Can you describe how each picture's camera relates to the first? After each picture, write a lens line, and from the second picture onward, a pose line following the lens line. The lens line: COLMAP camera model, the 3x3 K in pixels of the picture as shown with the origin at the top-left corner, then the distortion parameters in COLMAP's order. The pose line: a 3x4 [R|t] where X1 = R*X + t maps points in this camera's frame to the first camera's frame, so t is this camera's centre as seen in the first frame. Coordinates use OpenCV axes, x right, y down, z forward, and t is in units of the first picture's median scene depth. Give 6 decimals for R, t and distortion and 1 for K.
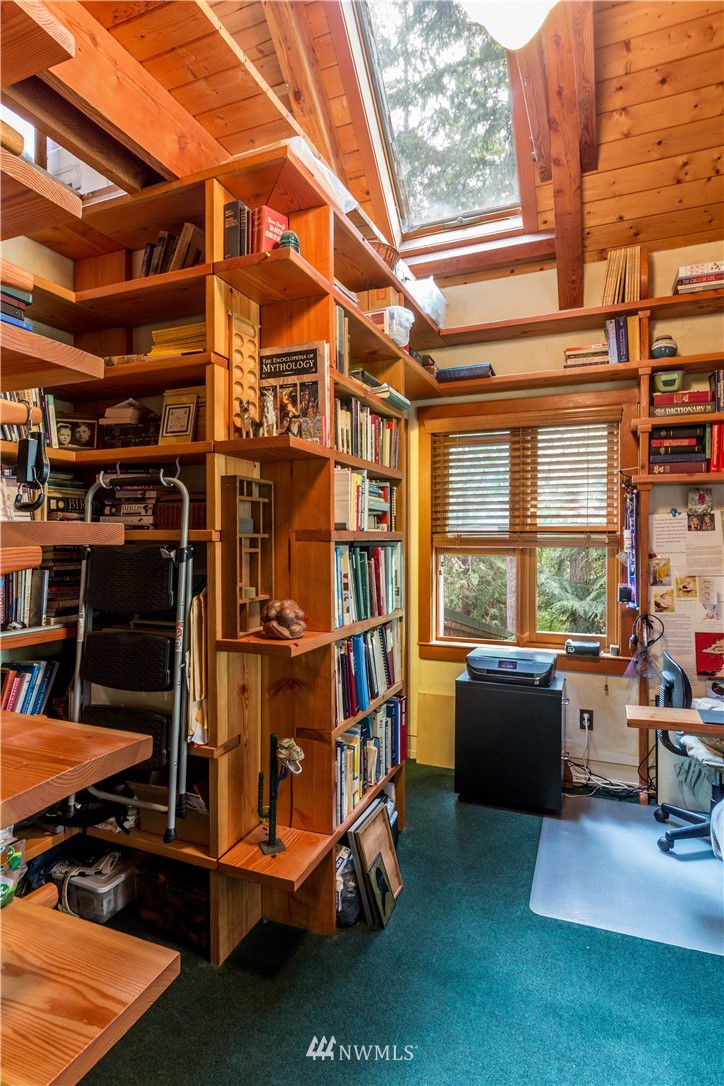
lens RADIAL K [[584.2, 0, 361.9], [0, 584.2, 540.7], [0, 0, 1]] dist [-0.002349, 0.002094]
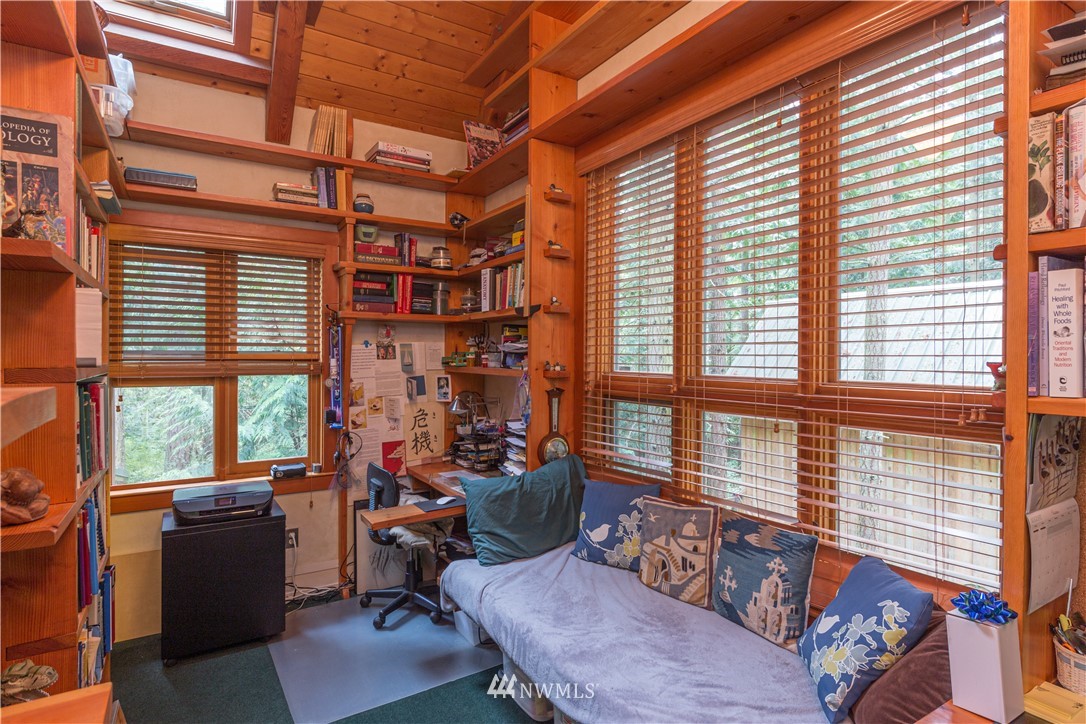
lens RADIAL K [[558.3, 0, 535.8], [0, 558.3, 360.9], [0, 0, 1]] dist [0.000816, 0.000604]
pose [[0.593410, -0.005501, 0.804882, -0.179089], [0.004152, 0.999984, 0.003773, -0.017063], [-0.804890, 0.001103, 0.593423, 0.053119]]
